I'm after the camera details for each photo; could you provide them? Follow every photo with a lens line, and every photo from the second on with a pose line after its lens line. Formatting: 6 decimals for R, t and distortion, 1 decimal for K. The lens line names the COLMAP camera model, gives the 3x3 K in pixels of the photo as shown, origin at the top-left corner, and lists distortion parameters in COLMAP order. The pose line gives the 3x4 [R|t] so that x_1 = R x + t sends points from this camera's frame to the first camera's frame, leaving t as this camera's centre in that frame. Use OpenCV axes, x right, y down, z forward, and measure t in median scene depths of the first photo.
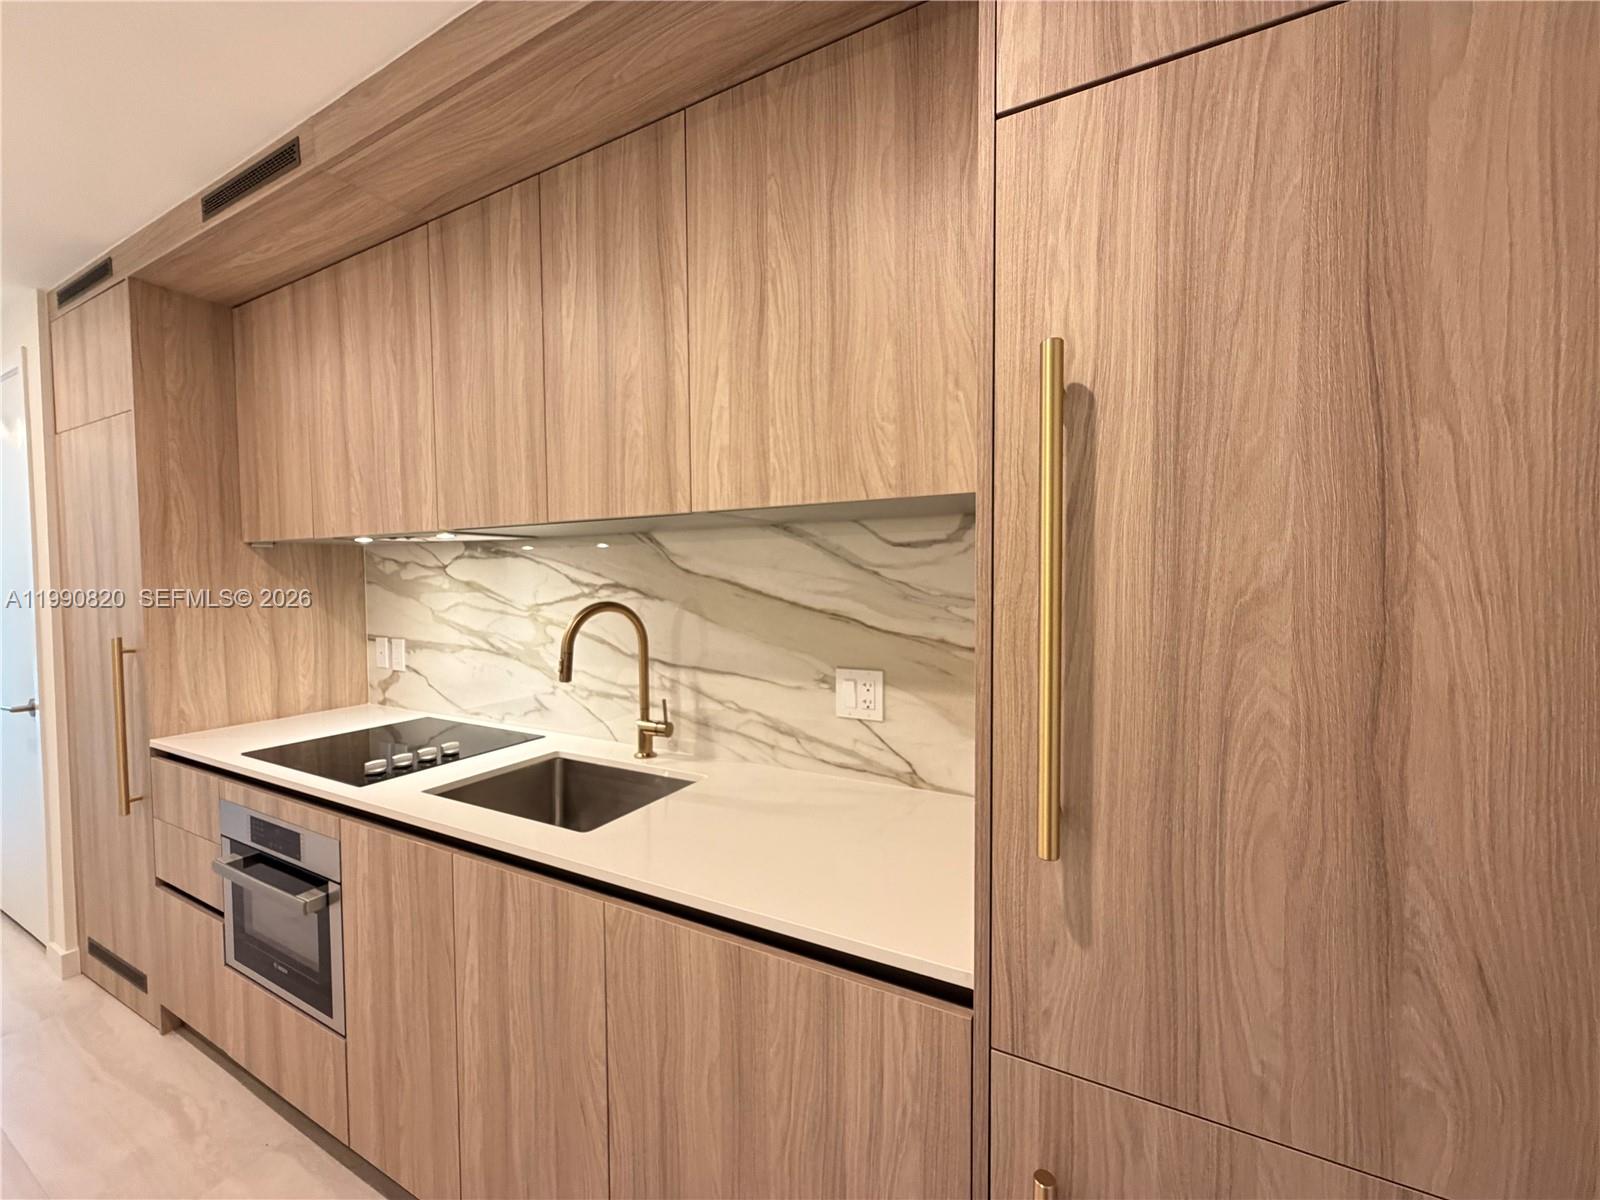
lens RADIAL K [[641.0, 0, 797.8], [0, 641.0, 602.7], [0, 0, 1]] dist [0.000189, 0.000138]
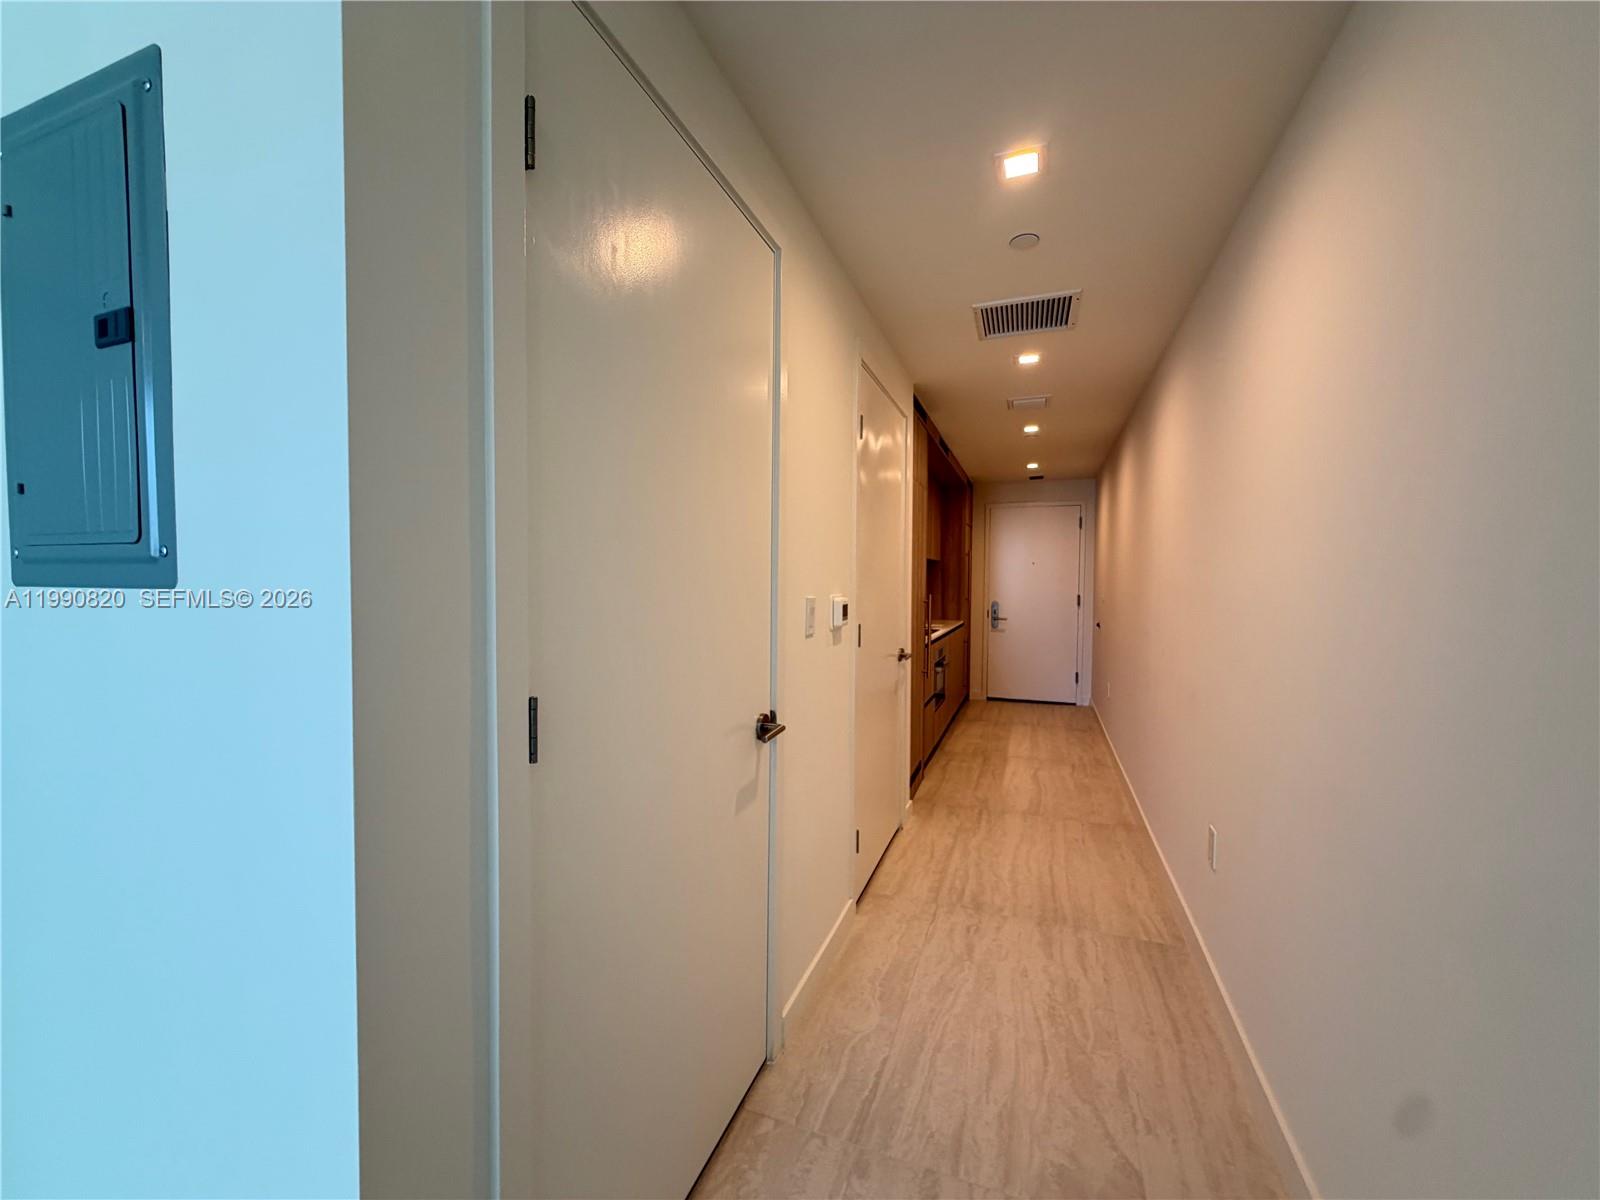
lens RADIAL K [[641.0, 0, 797.8], [0, 641.0, 602.7], [0, 0, 1]] dist [0.000189, 0.000138]
pose [[-0.138100, -0.031689, 0.989911, -4.374599], [0.029767, 0.998904, 0.036130, -0.012955], [-0.989971, 0.034456, -0.137005, 2.430873]]
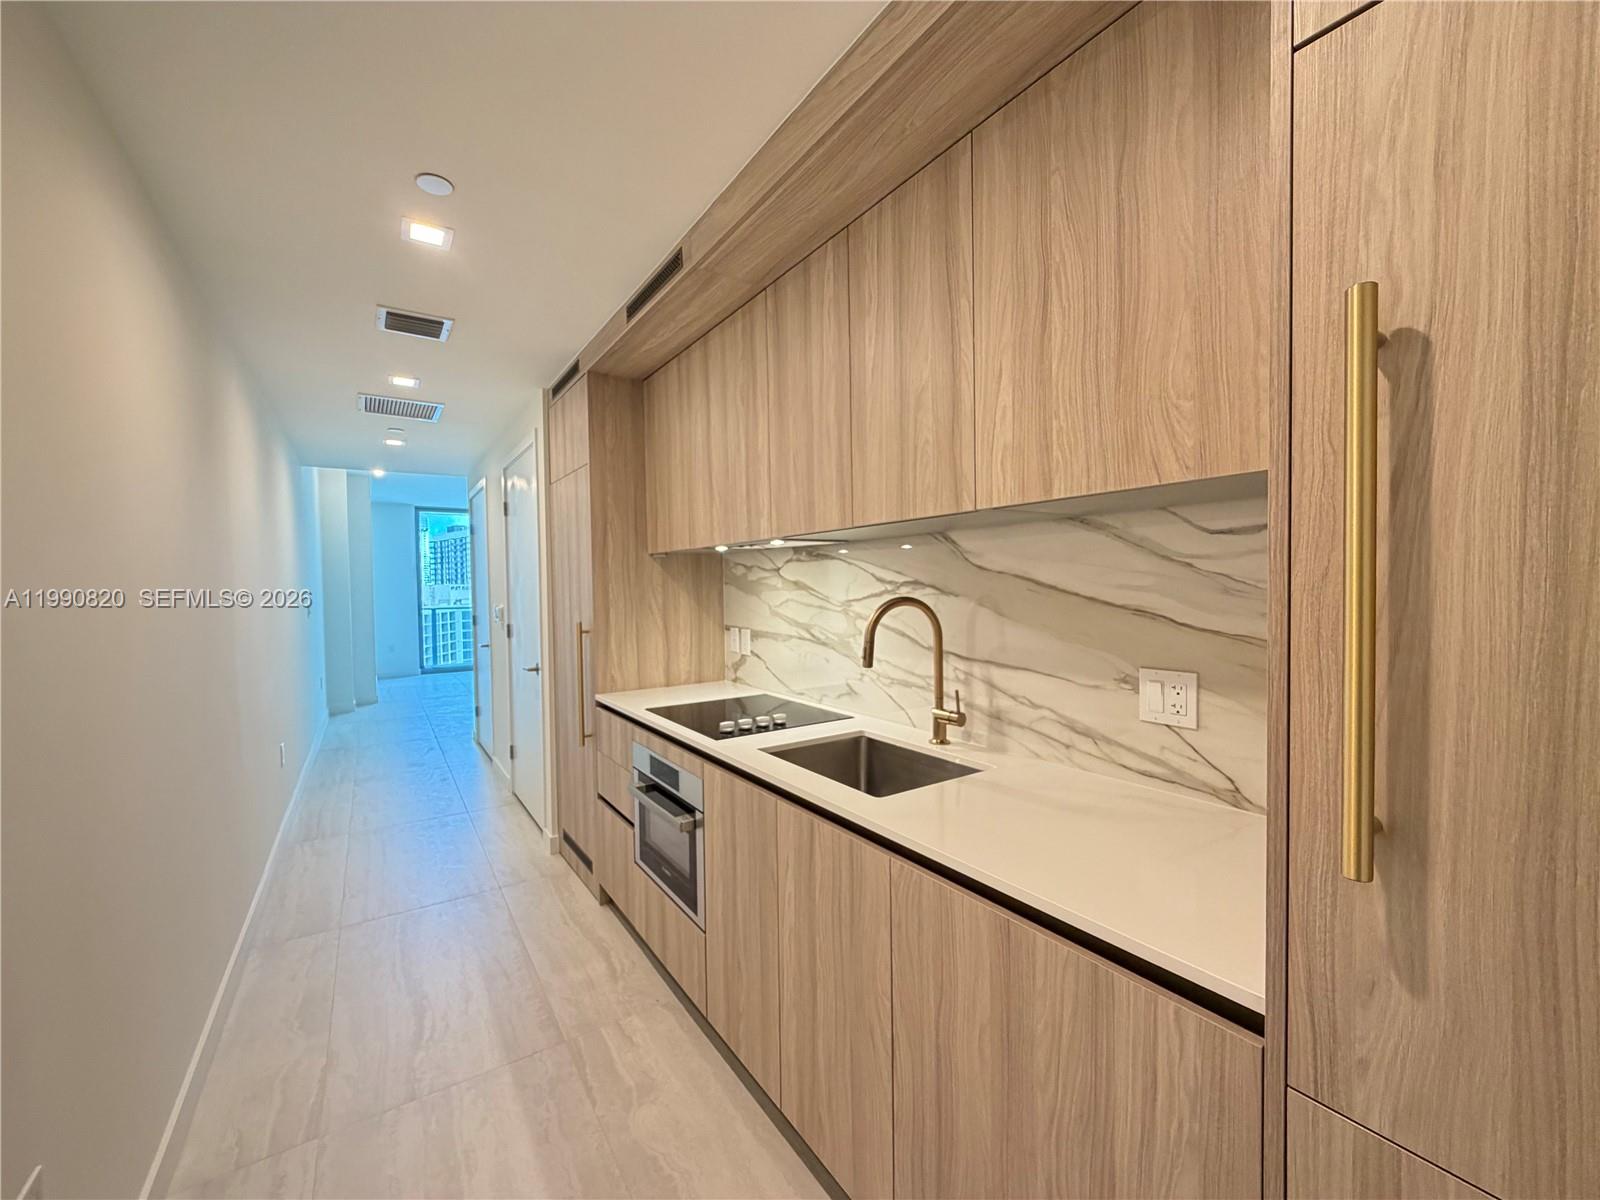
lens RADIAL K [[641.0, 0, 797.8], [0, 641.0, 602.7], [0, 0, 1]] dist [0.000189, 0.000138]
pose [[0.884635, 0.005395, -0.466253, 0.062967], [-0.007590, 0.999967, -0.002829, 0.015993], [0.466222, 0.006041, 0.884647, -0.065299]]
